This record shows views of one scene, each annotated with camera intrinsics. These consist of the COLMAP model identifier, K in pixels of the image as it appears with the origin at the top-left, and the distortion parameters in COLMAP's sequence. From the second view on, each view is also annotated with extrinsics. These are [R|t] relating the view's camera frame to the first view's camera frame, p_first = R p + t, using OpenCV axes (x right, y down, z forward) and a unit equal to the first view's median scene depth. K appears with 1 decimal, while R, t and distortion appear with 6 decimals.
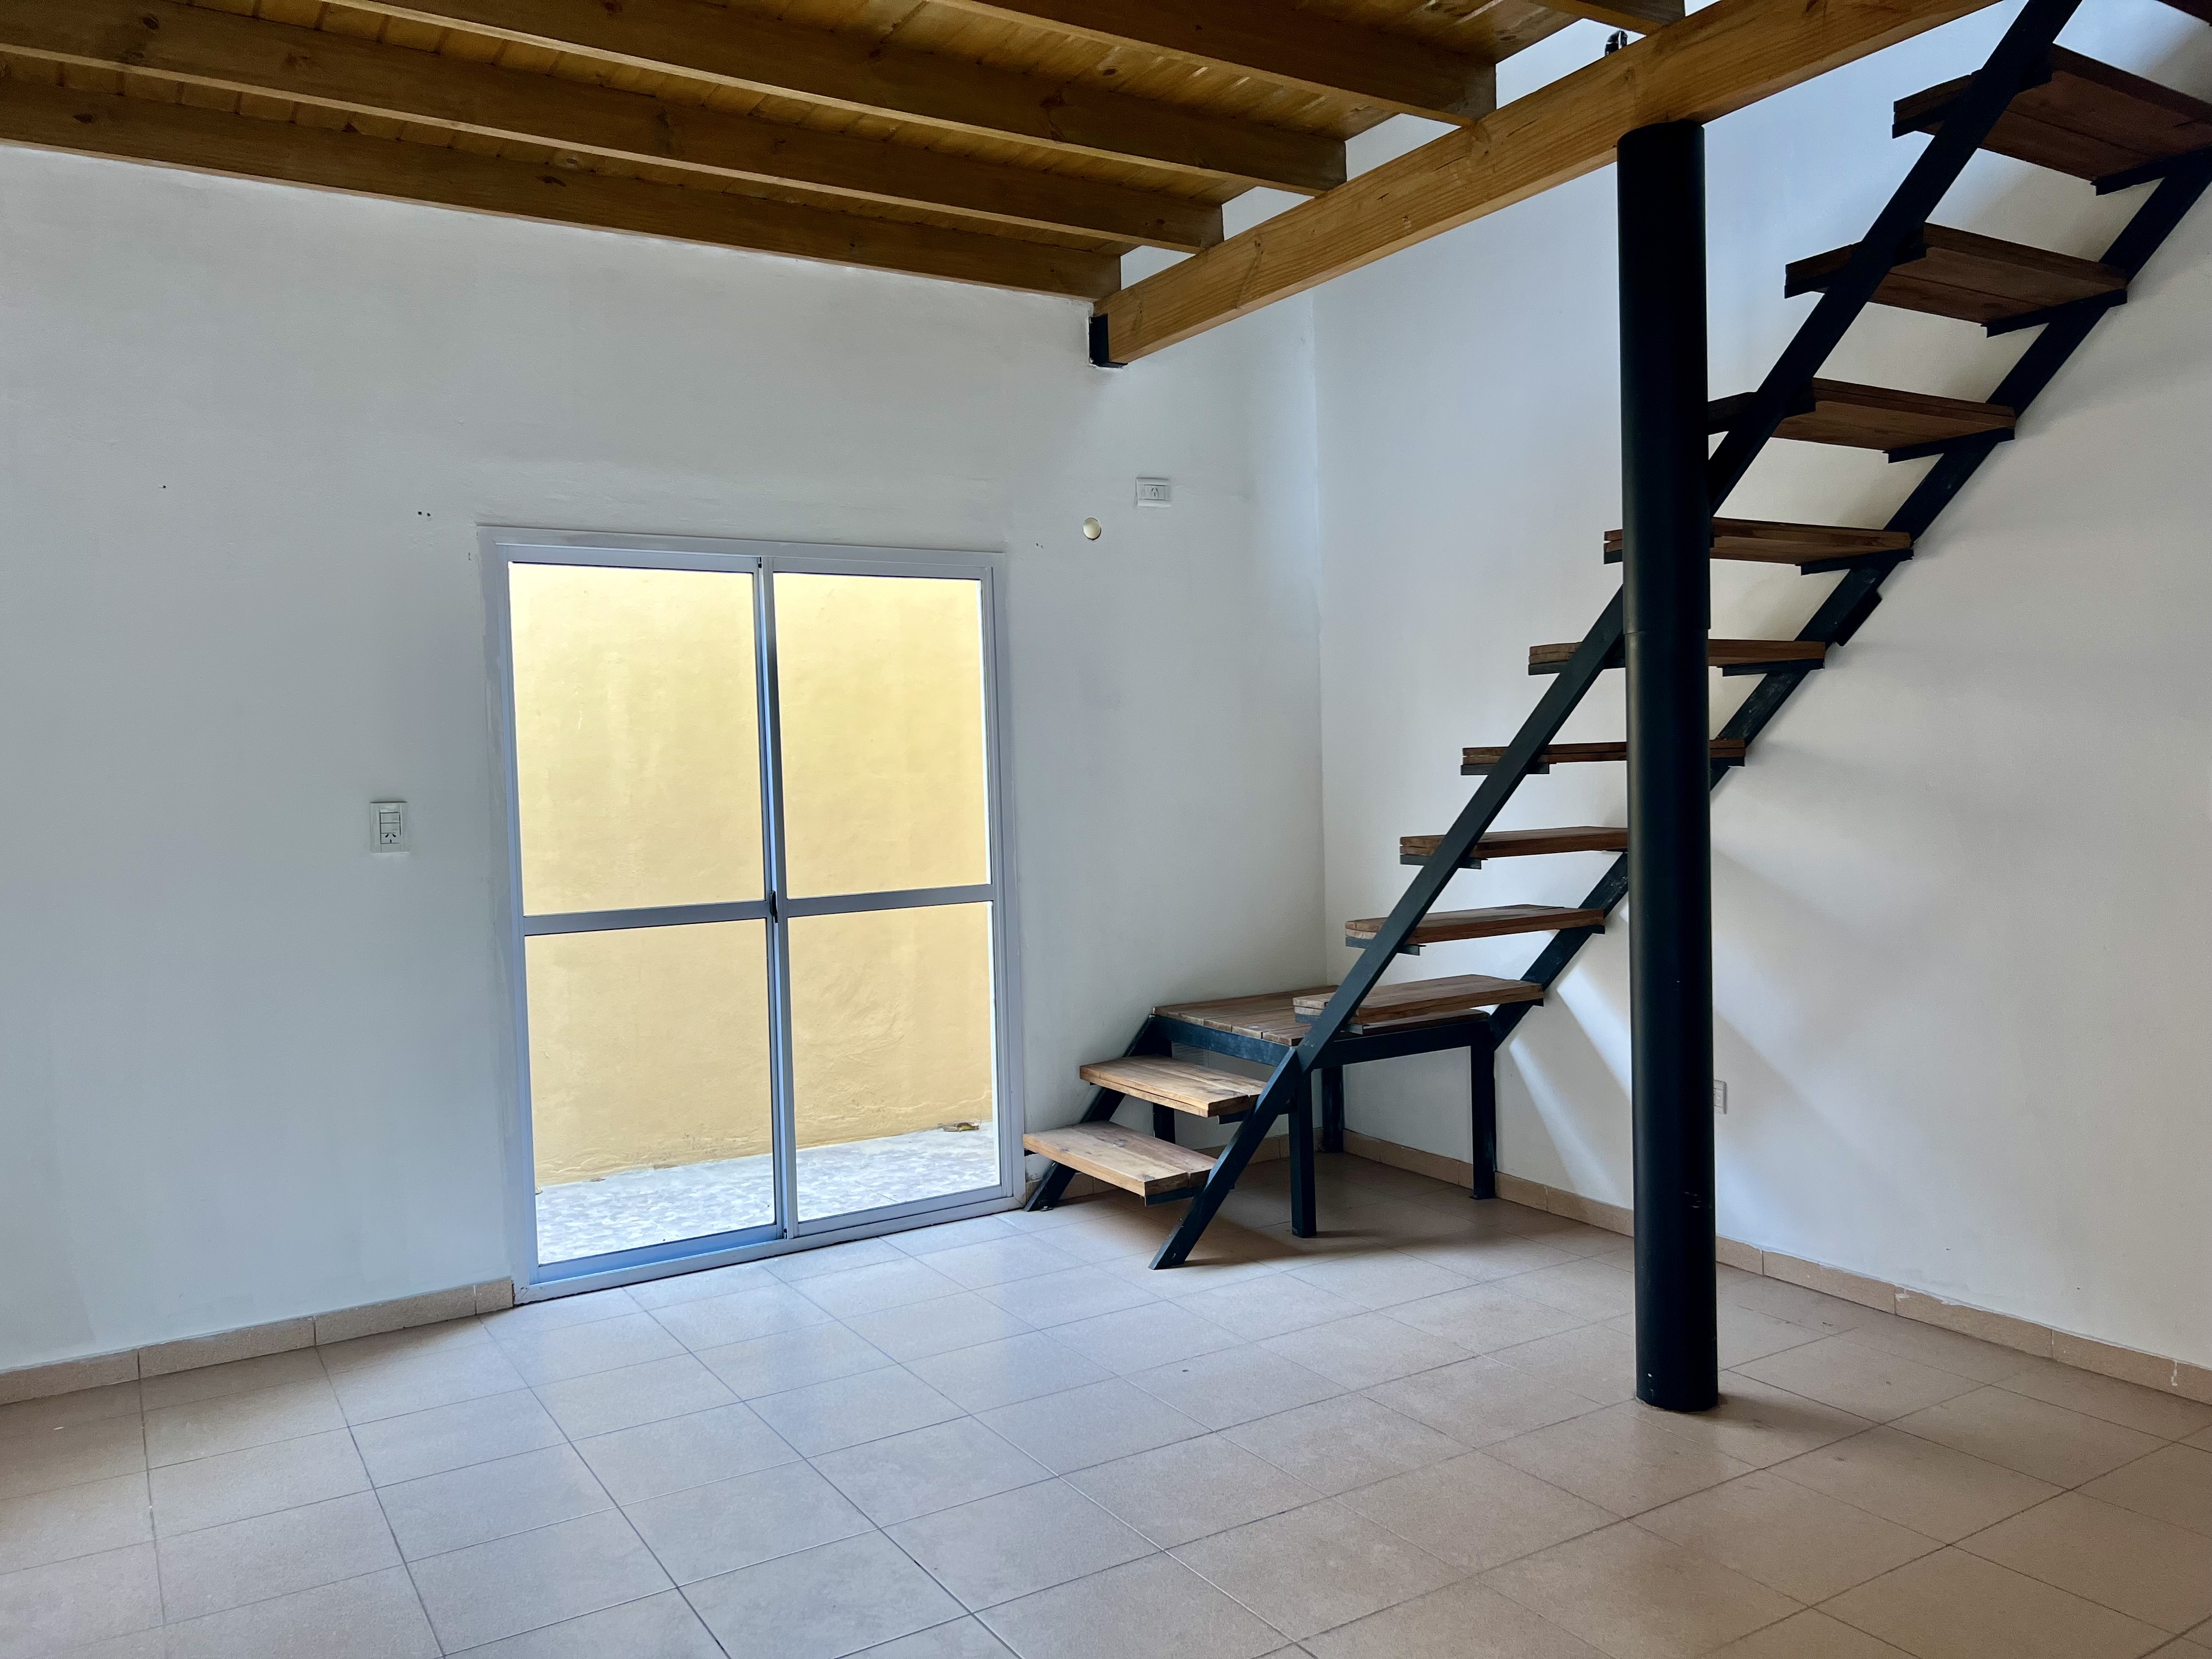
lens RADIAL K [[1659.4, 0, 1114.0], [0, 1659.4, 829.7], [0, 0, 1]] dist [0.057064, -0.062654]
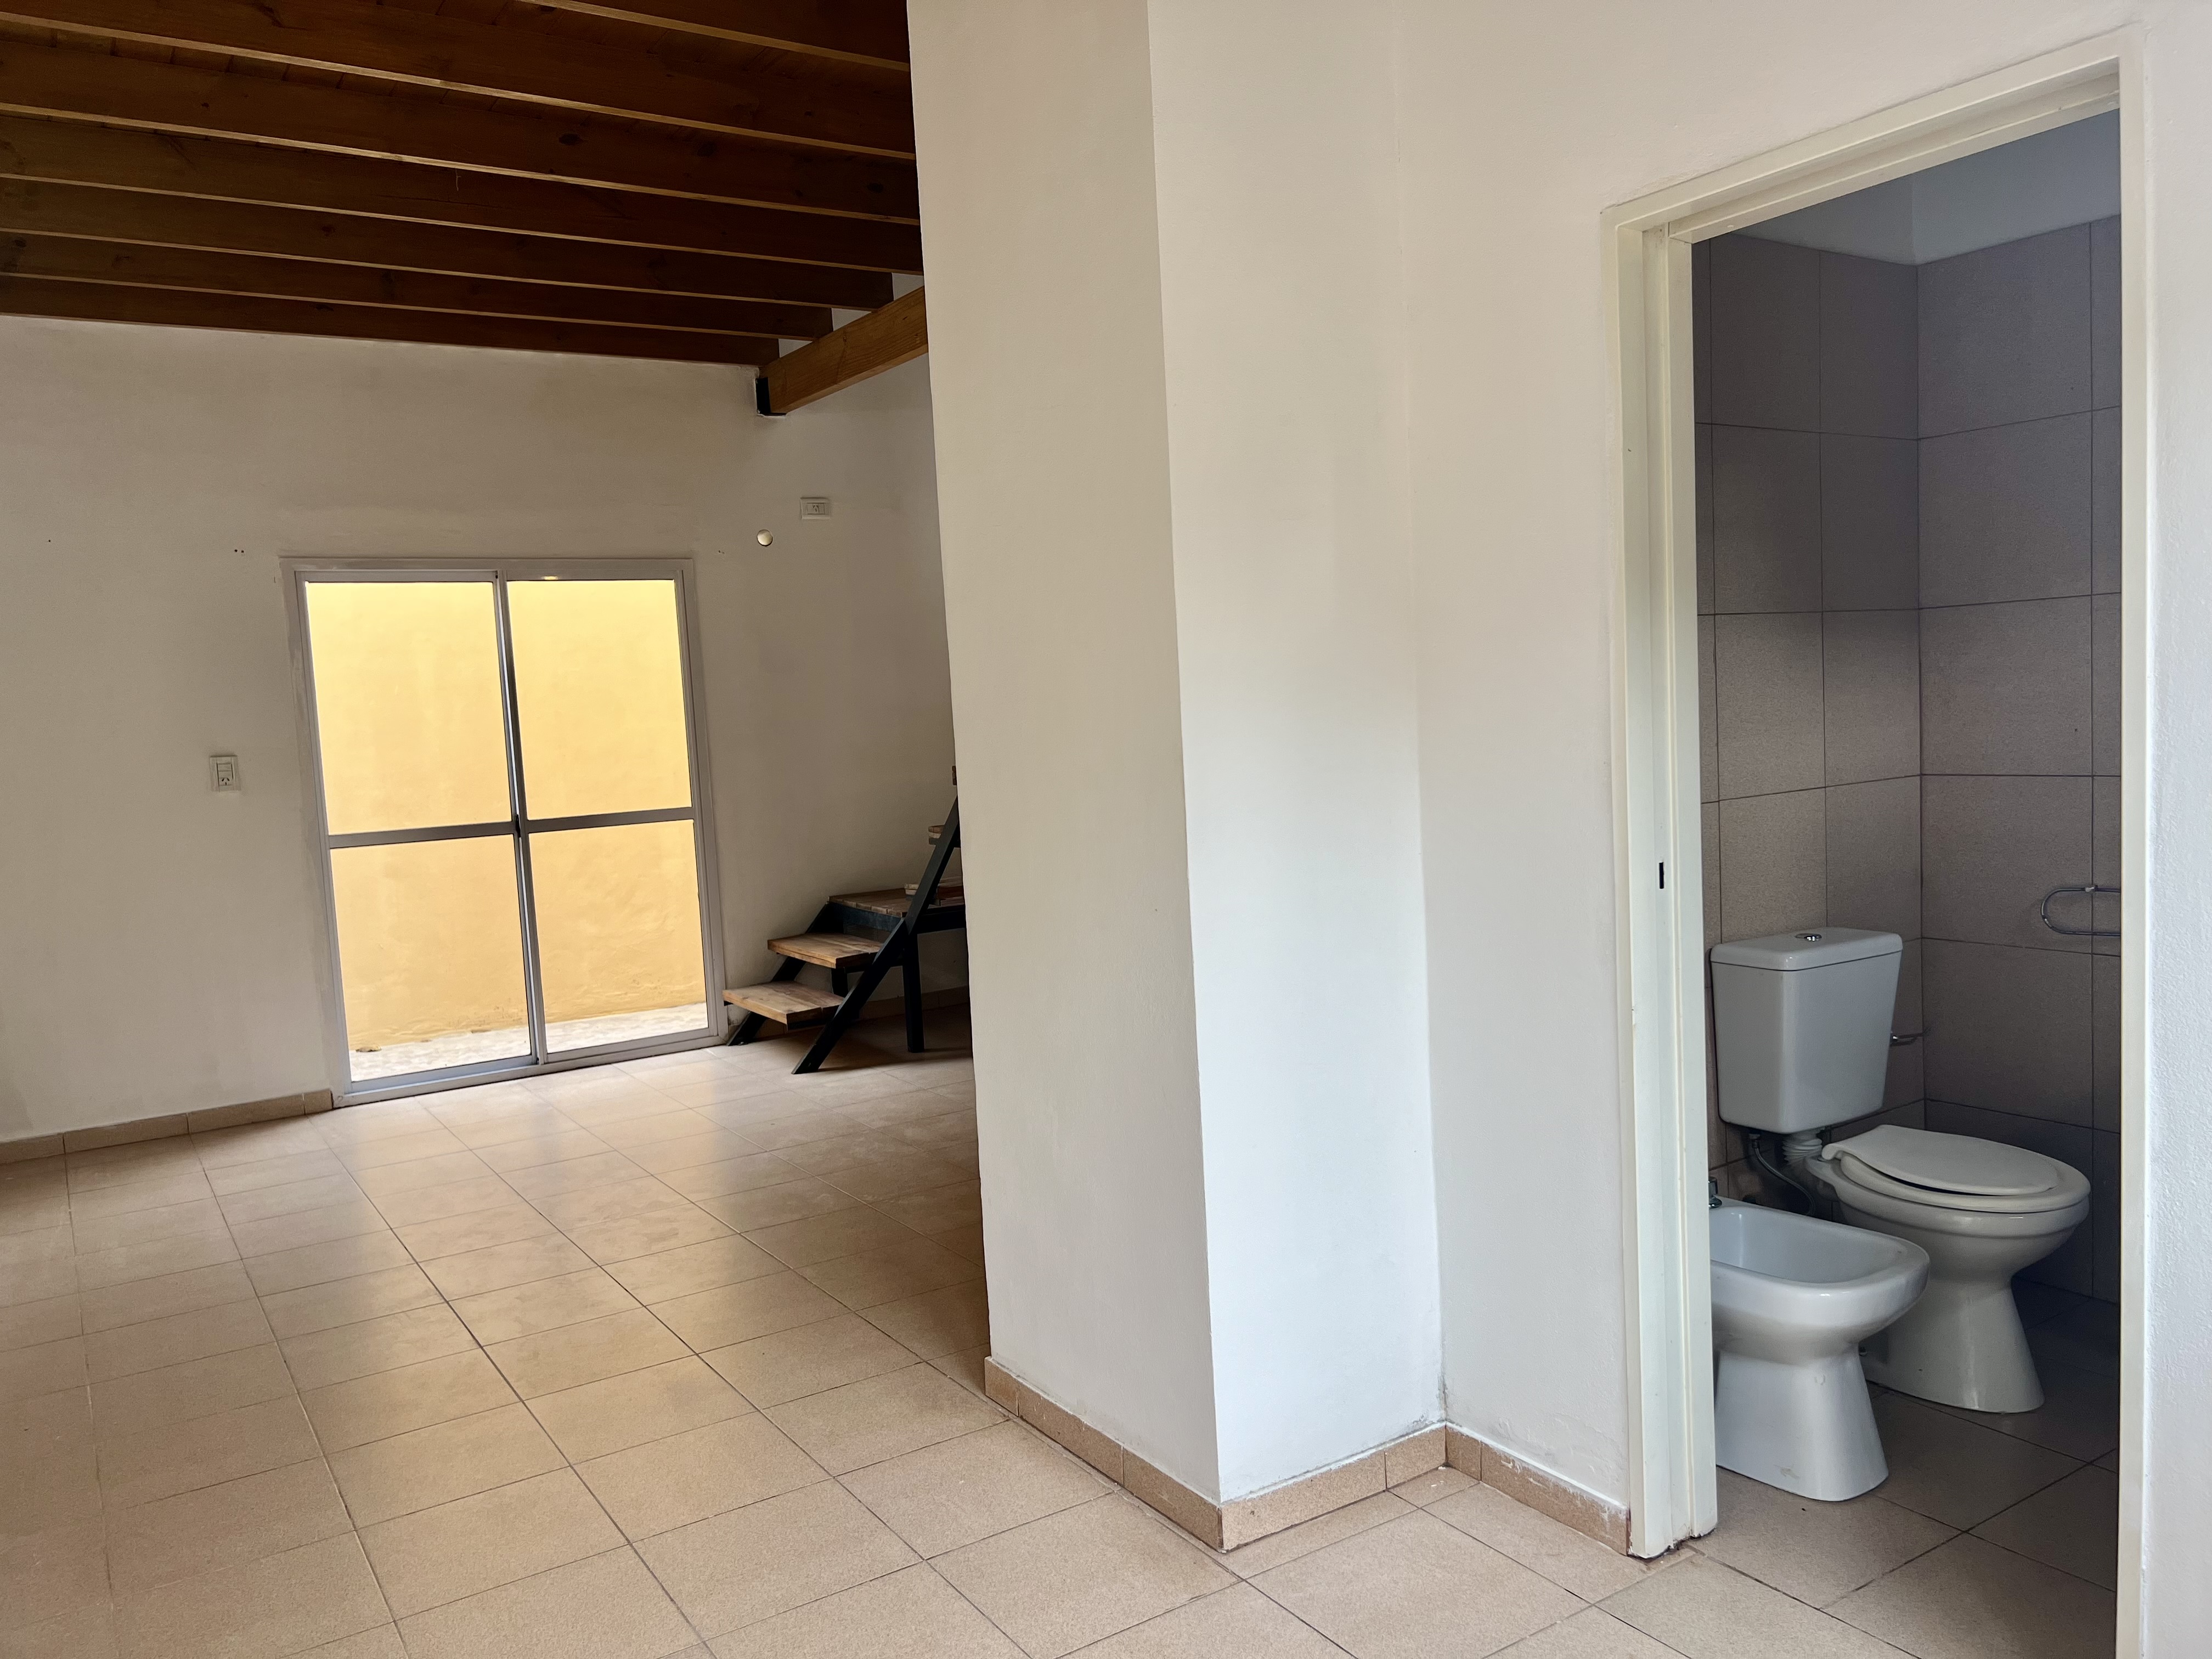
lens RADIAL K [[1668.2, 0, 1114.3], [0, 1668.2, 842.8], [0, 0, 1]] dist [0.056784, -0.066956]
pose [[0.999527, -0.023561, 0.019778, 0.261964], [0.022582, 0.998577, 0.048318, 0.004324], [-0.020888, -0.047849, 0.998636, -0.400523]]
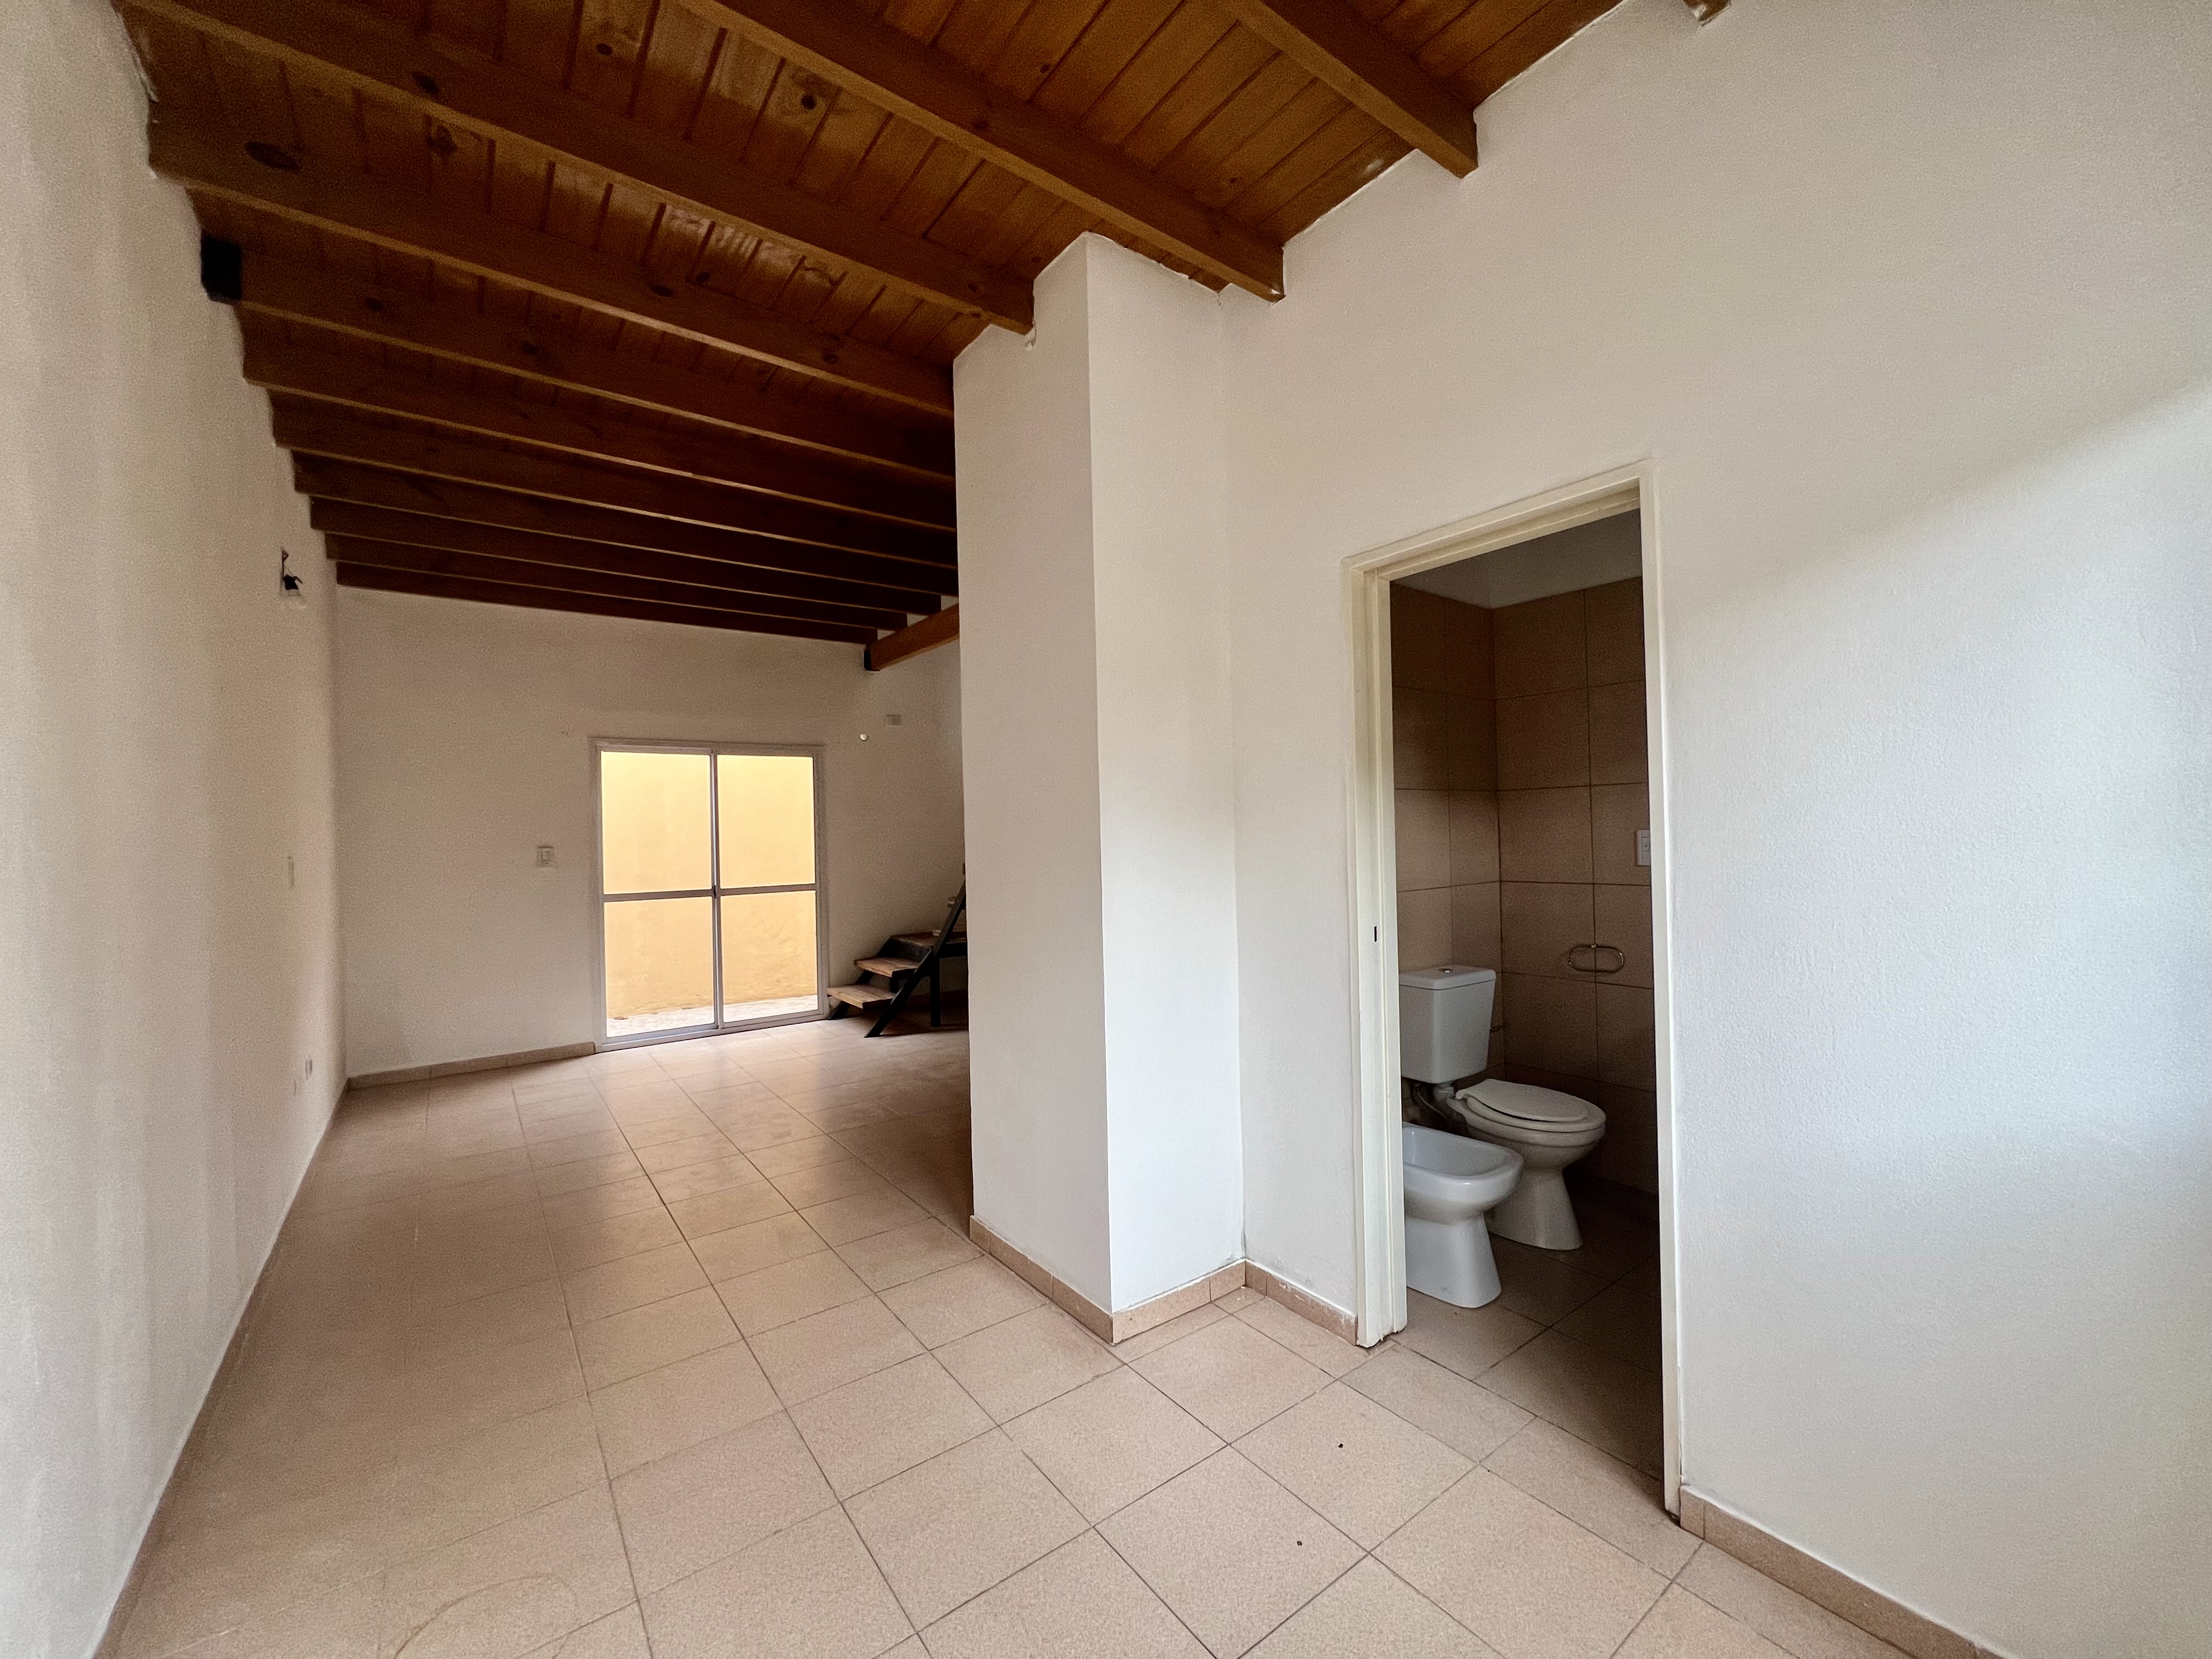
lens RADIAL K [[881.6, 0, 1103.0], [0, 881.6, 824.8], [0, 0, 1]] dist [-0.003791, 0.000949]
pose [[0.996594, 0.007783, 0.082101, 0.256083], [-0.003795, 0.998810, -0.048622, 0.009225], [-0.082382, 0.048145, 0.995437, -0.335860]]
